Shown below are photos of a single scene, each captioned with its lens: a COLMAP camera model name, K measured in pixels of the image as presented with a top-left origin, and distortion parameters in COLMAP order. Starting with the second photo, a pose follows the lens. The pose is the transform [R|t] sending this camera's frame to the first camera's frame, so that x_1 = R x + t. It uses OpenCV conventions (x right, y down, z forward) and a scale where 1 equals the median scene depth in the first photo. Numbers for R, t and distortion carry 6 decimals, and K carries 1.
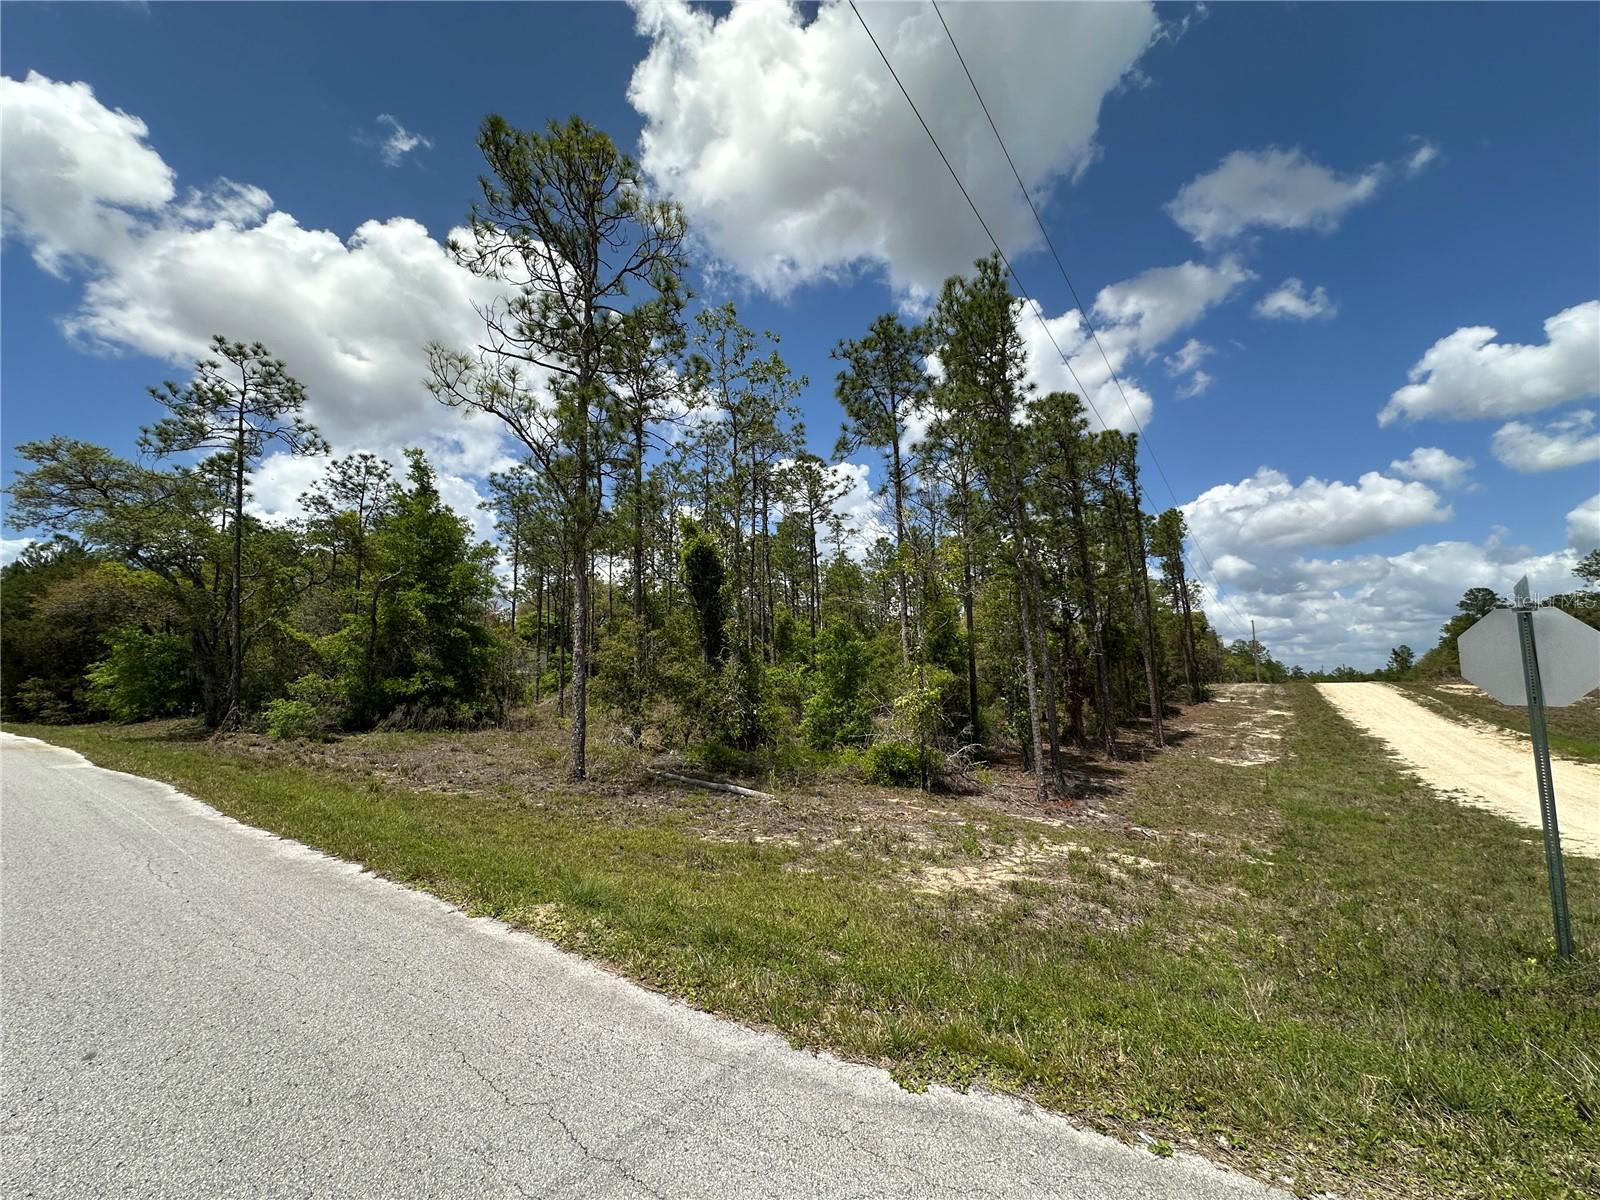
lens RADIAL K [[653.8, 0, 787.6], [0, 653.8, 596.9], [0, 0, 1]] dist [0.000974, -0.000850]
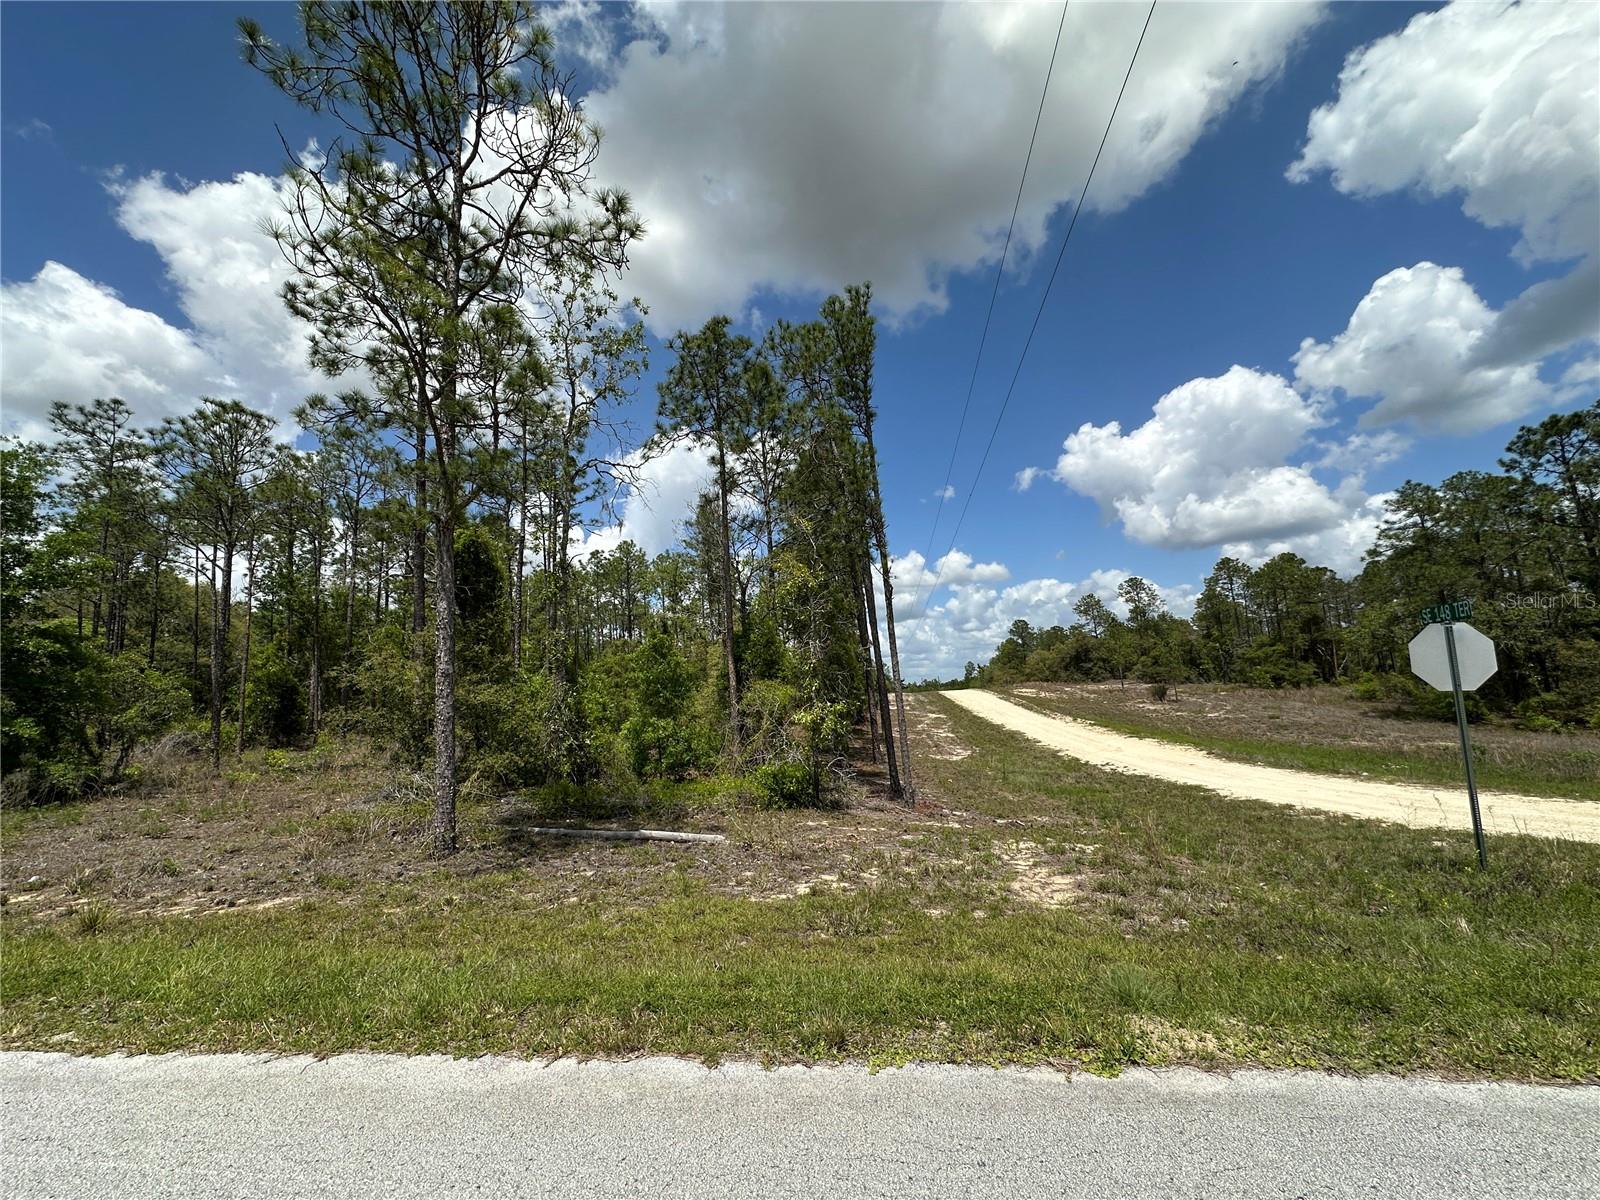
lens RADIAL K [[653.8, 0, 798.5], [0, 653.8, 605.9], [0, 0, 1]] dist [0.000974, -0.000850]
pose [[0.866786, 0.035193, 0.497437, -0.199128], [-0.027444, 0.999361, -0.022882, 0.010727], [-0.497925, 0.006182, 0.867198, 0.110580]]
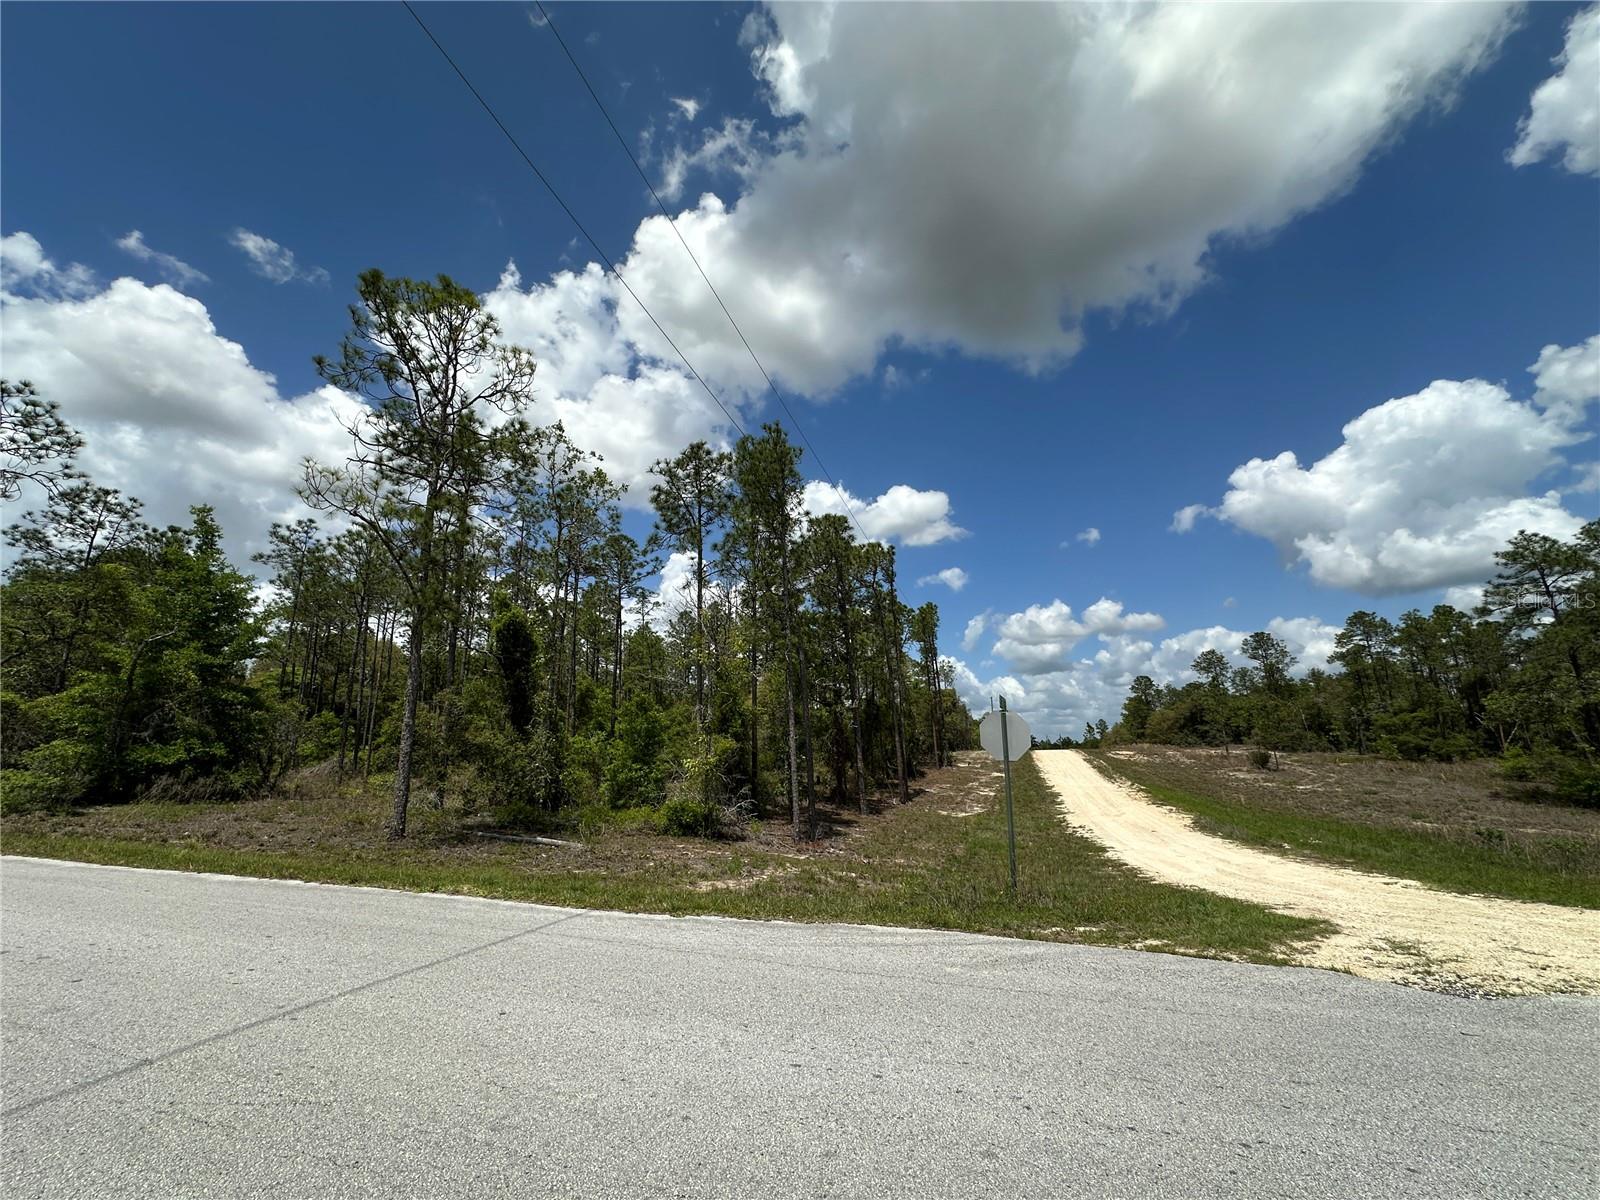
lens RADIAL K [[653.8, 0, 788.2], [0, 653.8, 603.0], [0, 0, 1]] dist [0.000974, -0.000850]
pose [[0.953914, 0.065139, 0.292926, -0.021623], [-0.038296, 0.994599, -0.096464, -0.021178], [-0.297628, 0.080801, 0.951256, -0.164733]]
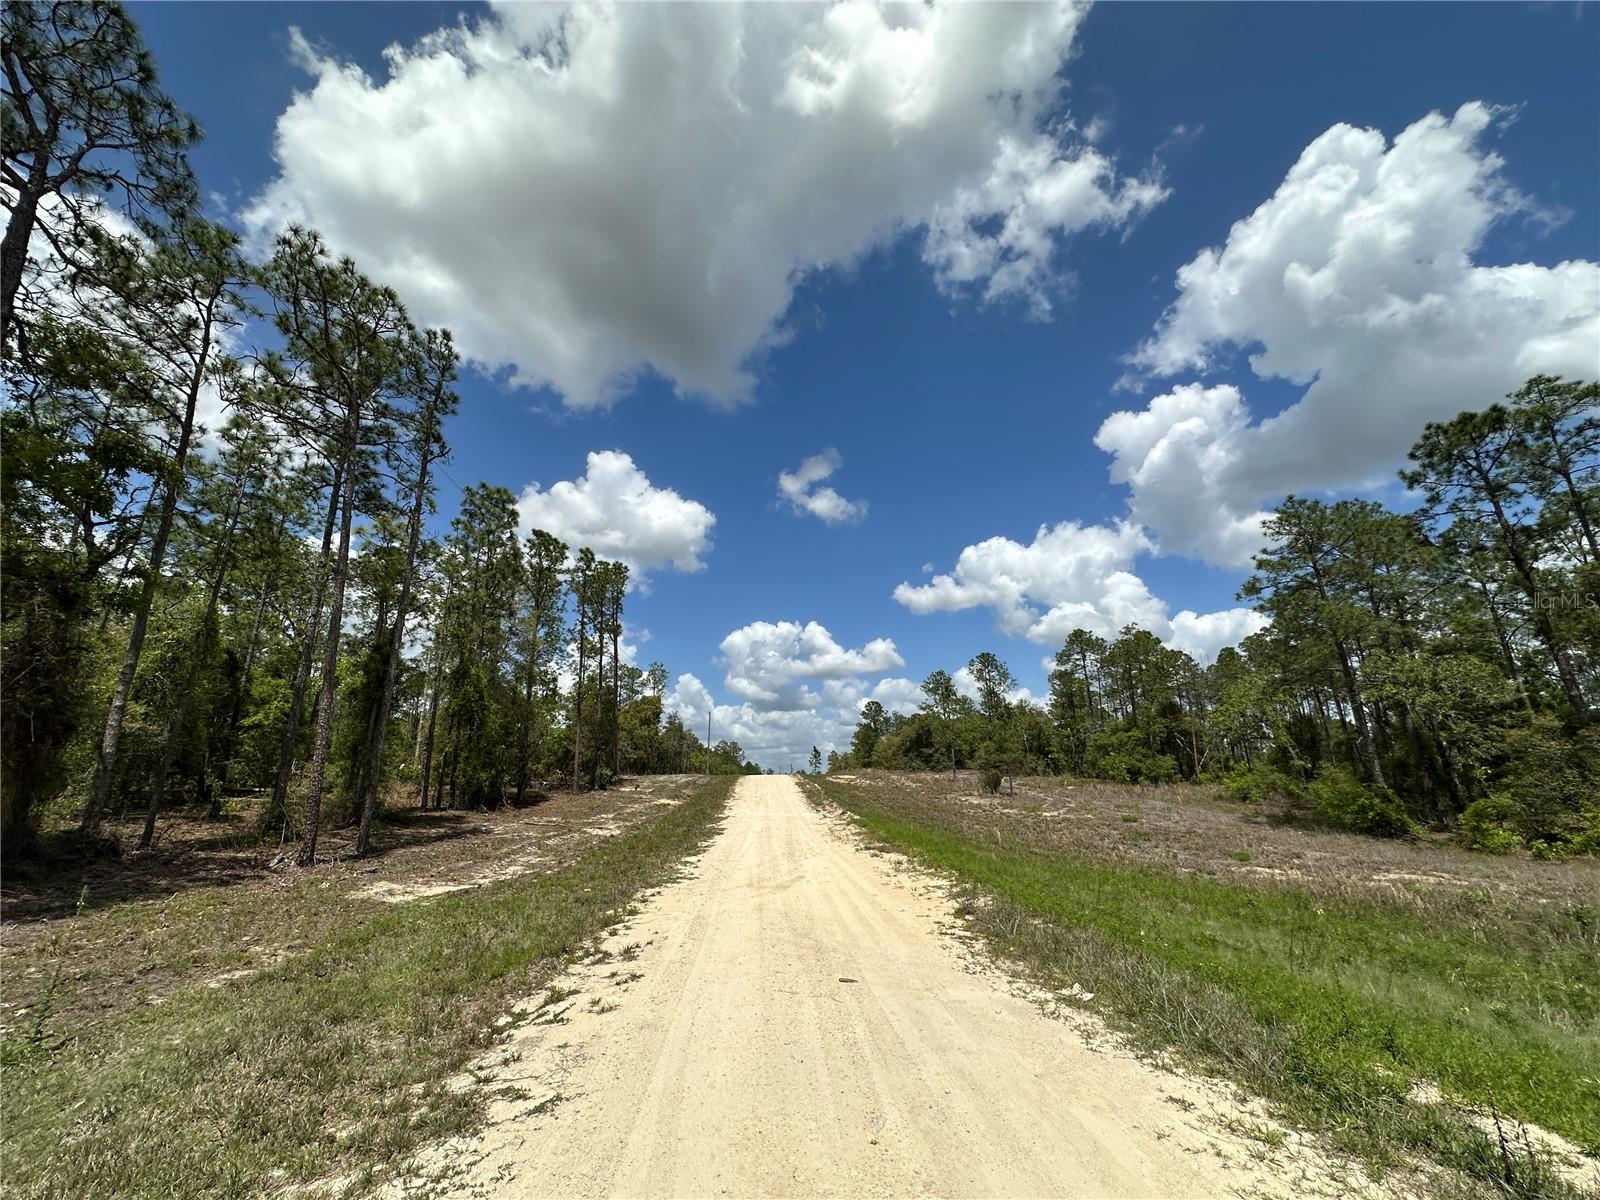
lens RADIAL K [[653.8, 0, 815.3], [0, 653.8, 605.0], [0, 0, 1]] dist [0.000974, -0.000850]
pose [[0.756649, 0.176419, 0.629570, 0.677021], [-0.087575, 0.981578, -0.169807, 0.119028], [-0.647930, 0.073350, 0.758160, 0.498740]]
